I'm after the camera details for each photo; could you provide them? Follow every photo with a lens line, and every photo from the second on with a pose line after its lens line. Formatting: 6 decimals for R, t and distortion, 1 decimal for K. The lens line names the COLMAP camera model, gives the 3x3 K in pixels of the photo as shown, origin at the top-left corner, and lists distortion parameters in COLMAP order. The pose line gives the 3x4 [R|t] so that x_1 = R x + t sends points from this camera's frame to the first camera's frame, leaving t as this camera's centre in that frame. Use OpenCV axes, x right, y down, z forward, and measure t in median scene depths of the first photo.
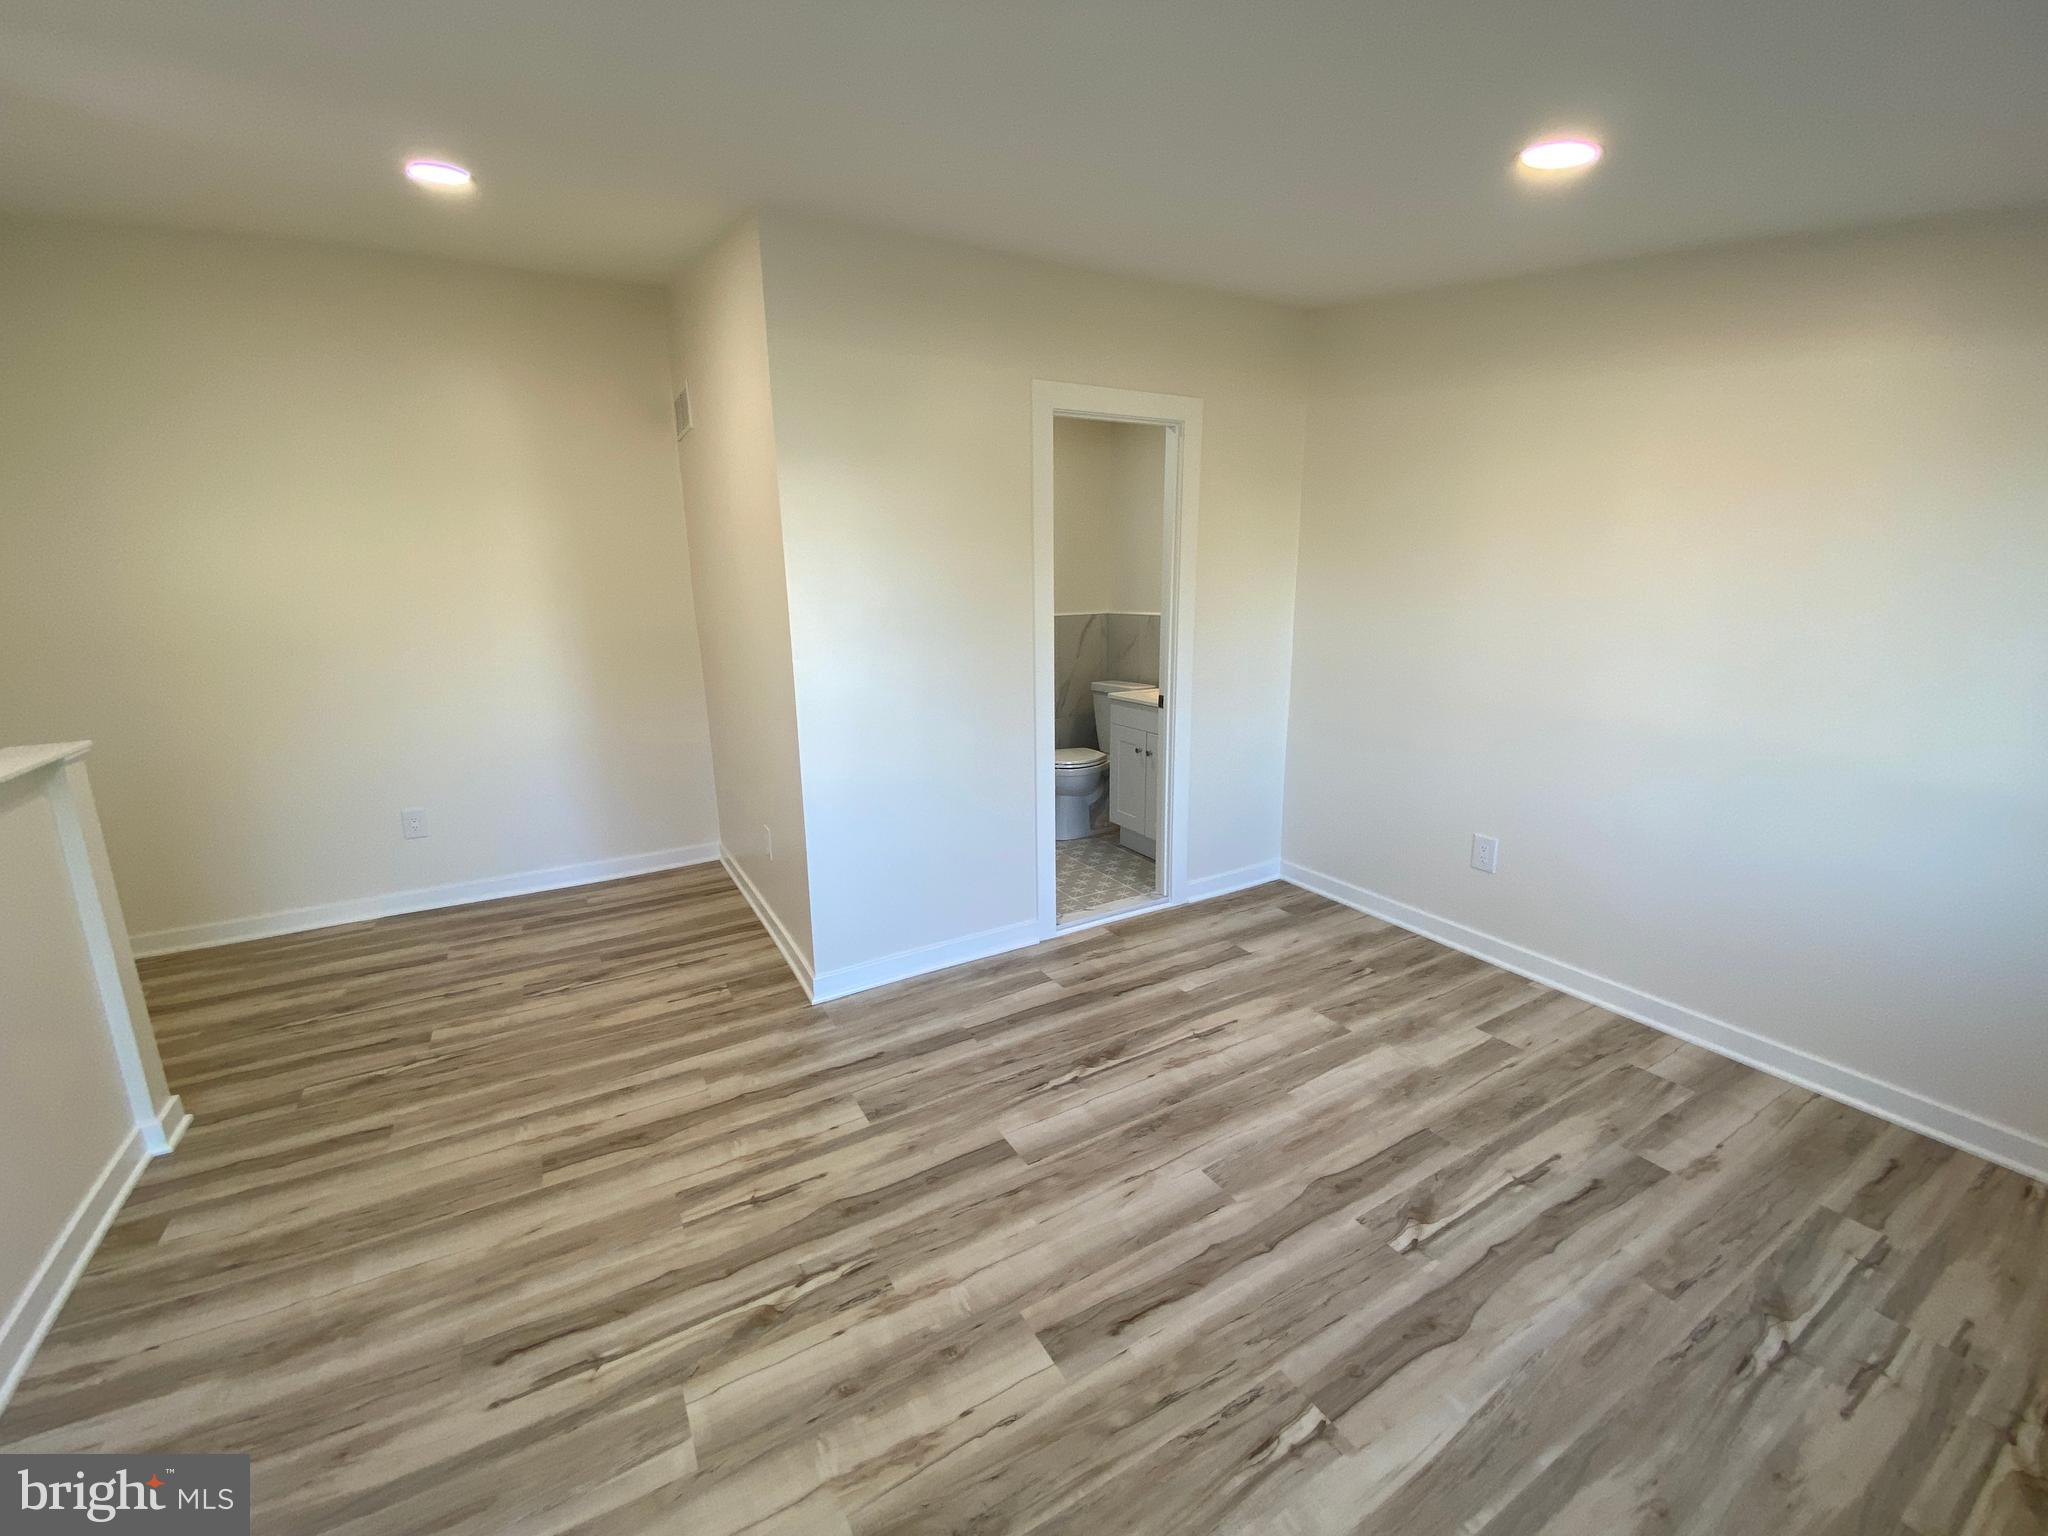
lens RADIAL K [[838.3, 0, 1015.3], [0, 838.3, 761.7], [0, 0, 1]] dist [0.022210, -0.020354]
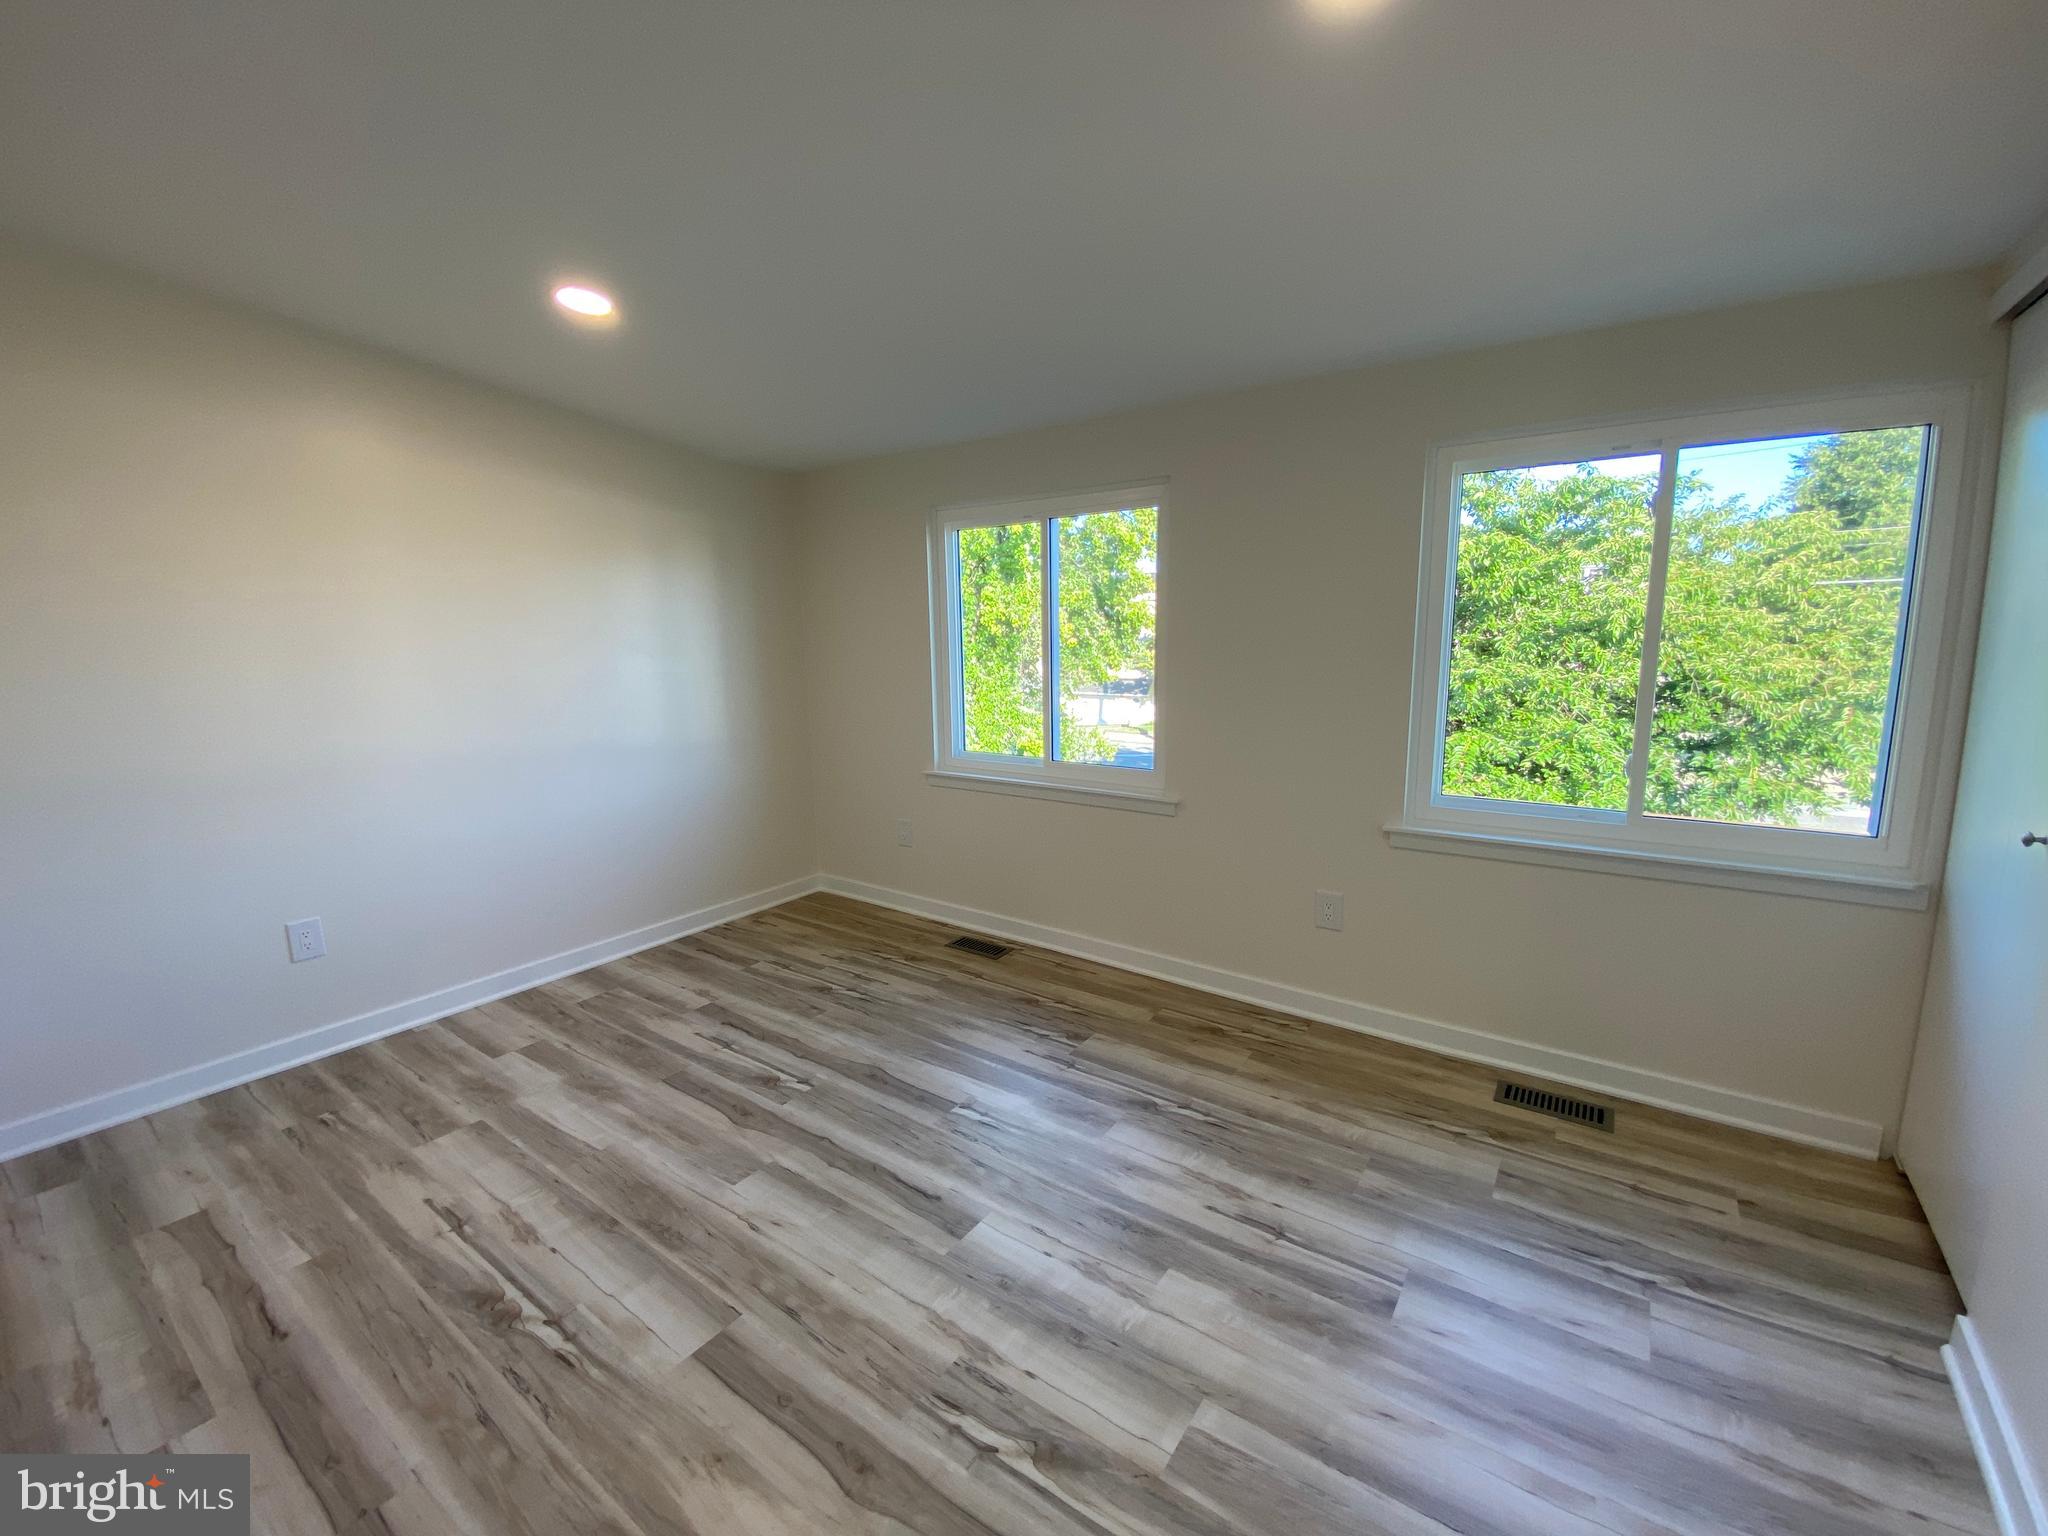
lens RADIAL K [[842.7, 0, 1021.9], [0, 842.7, 761.2], [0, 0, 1]] dist [0.021095, -0.021730]
pose [[-0.416619, -0.120620, 0.901044, -0.774320], [0.221831, 0.947708, 0.229435, -0.153985], [-0.881601, 0.295466, -0.368076, 0.912677]]
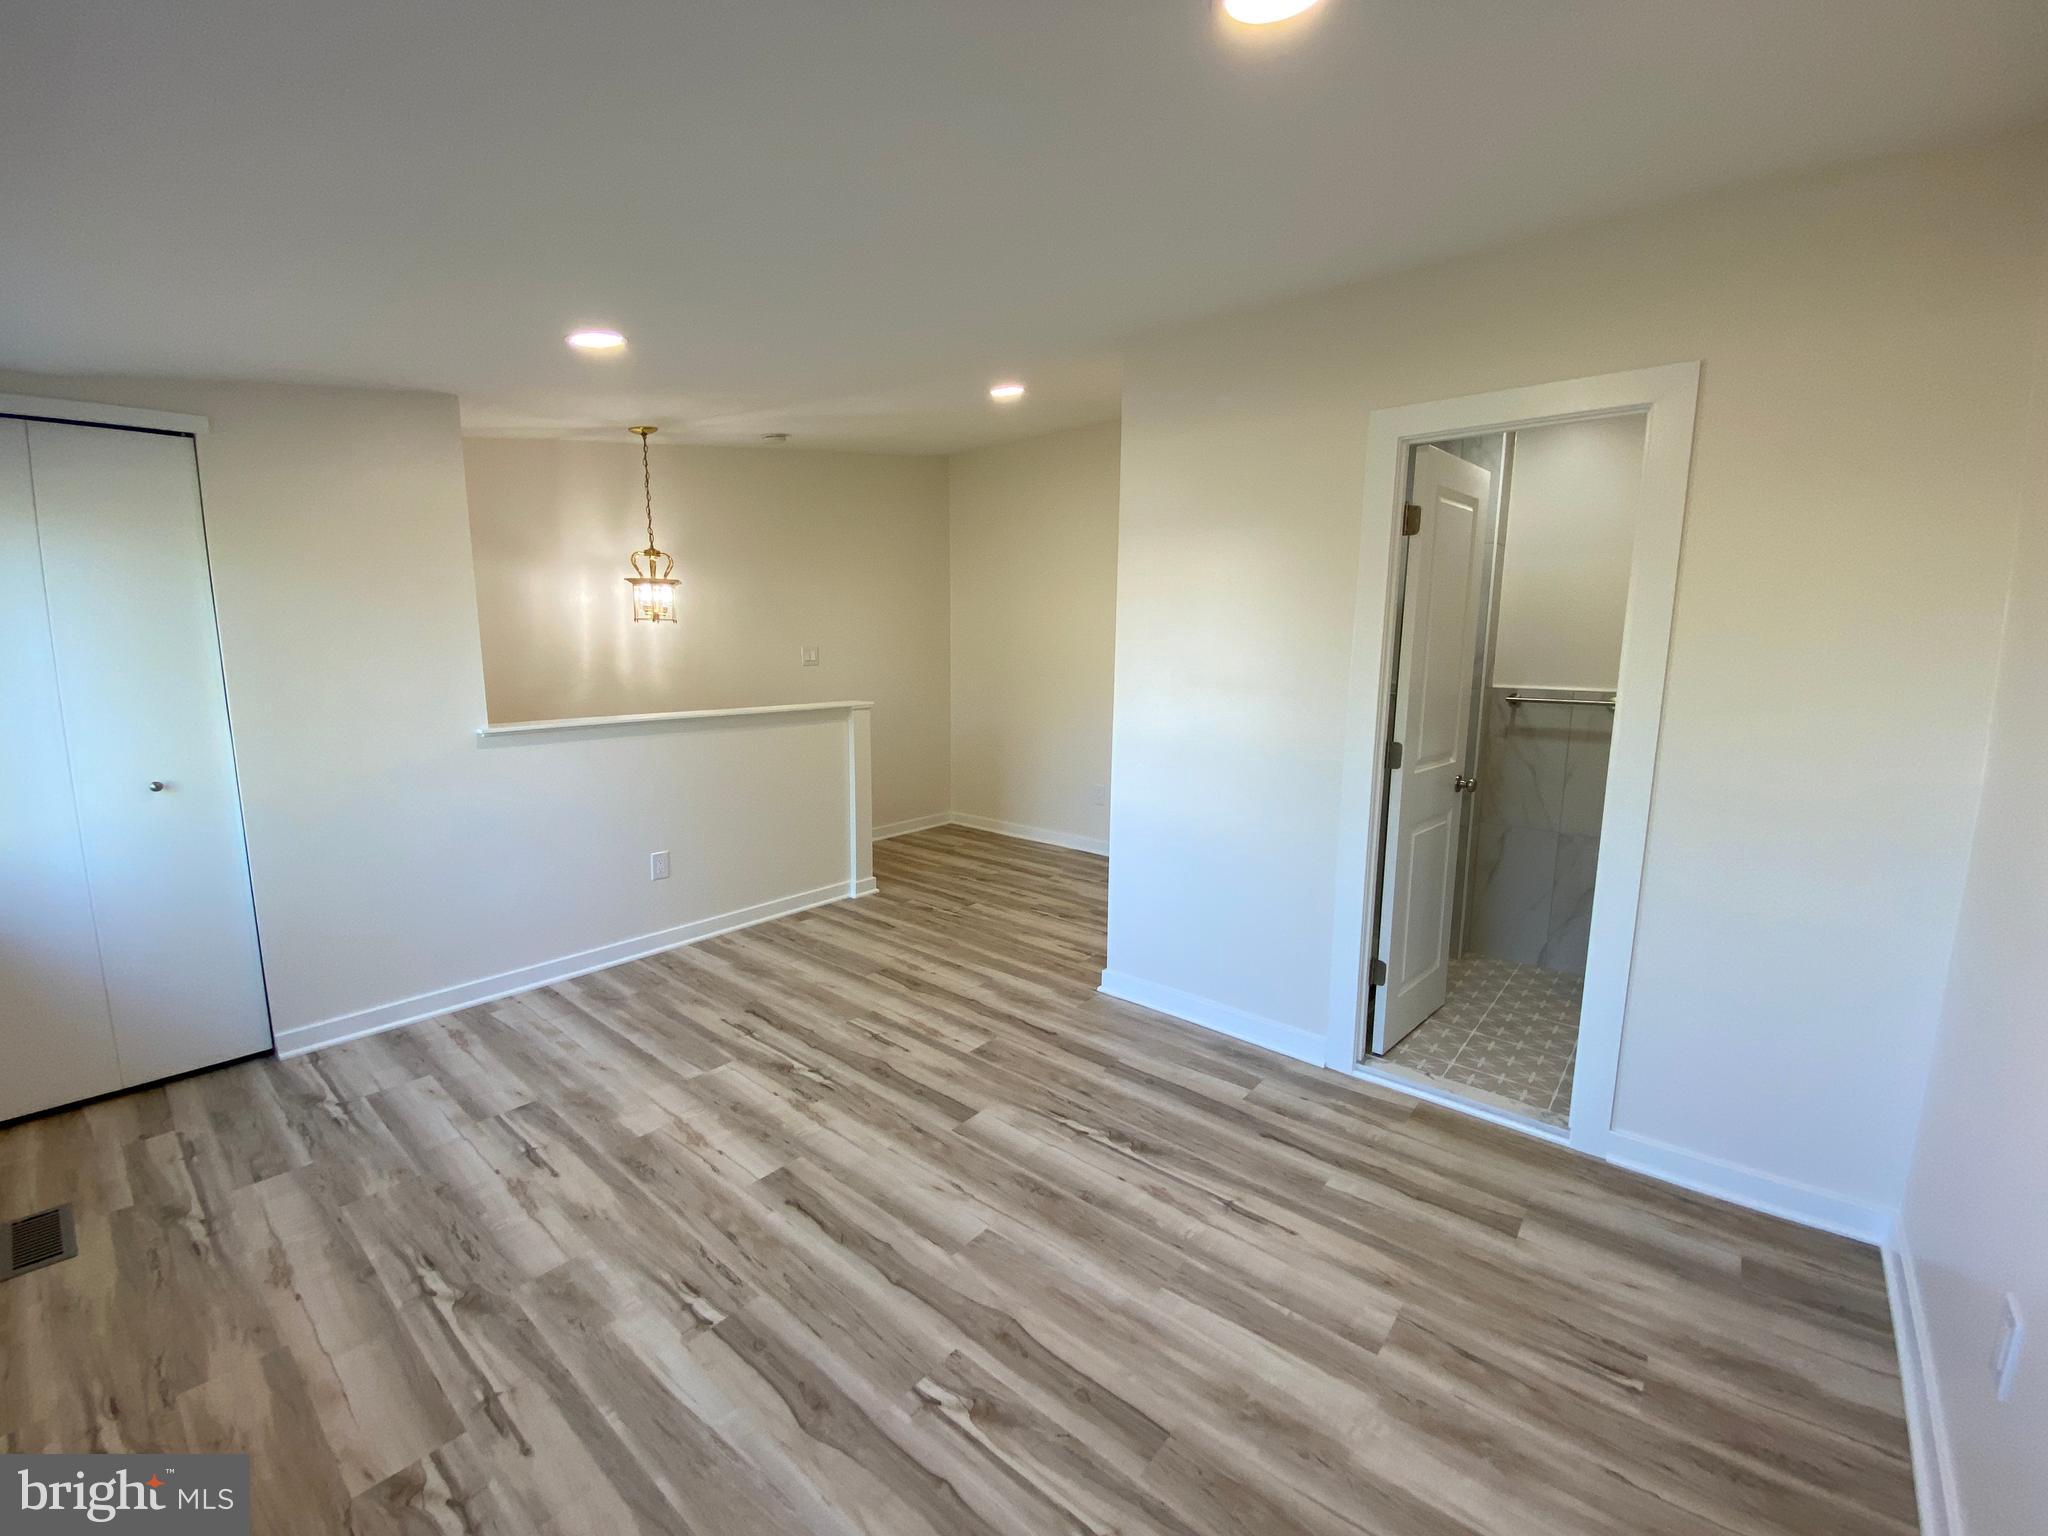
lens RADIAL K [[842.7, 0, 1021.9], [0, 842.7, 761.2], [0, 0, 1]] dist [0.021095, -0.021730]
pose [[0.343779, 0.159485, -0.925408, 1.055824], [-0.219331, 0.971852, 0.086010, -0.138511], [0.913077, 0.173402, 0.369083, 0.573176]]
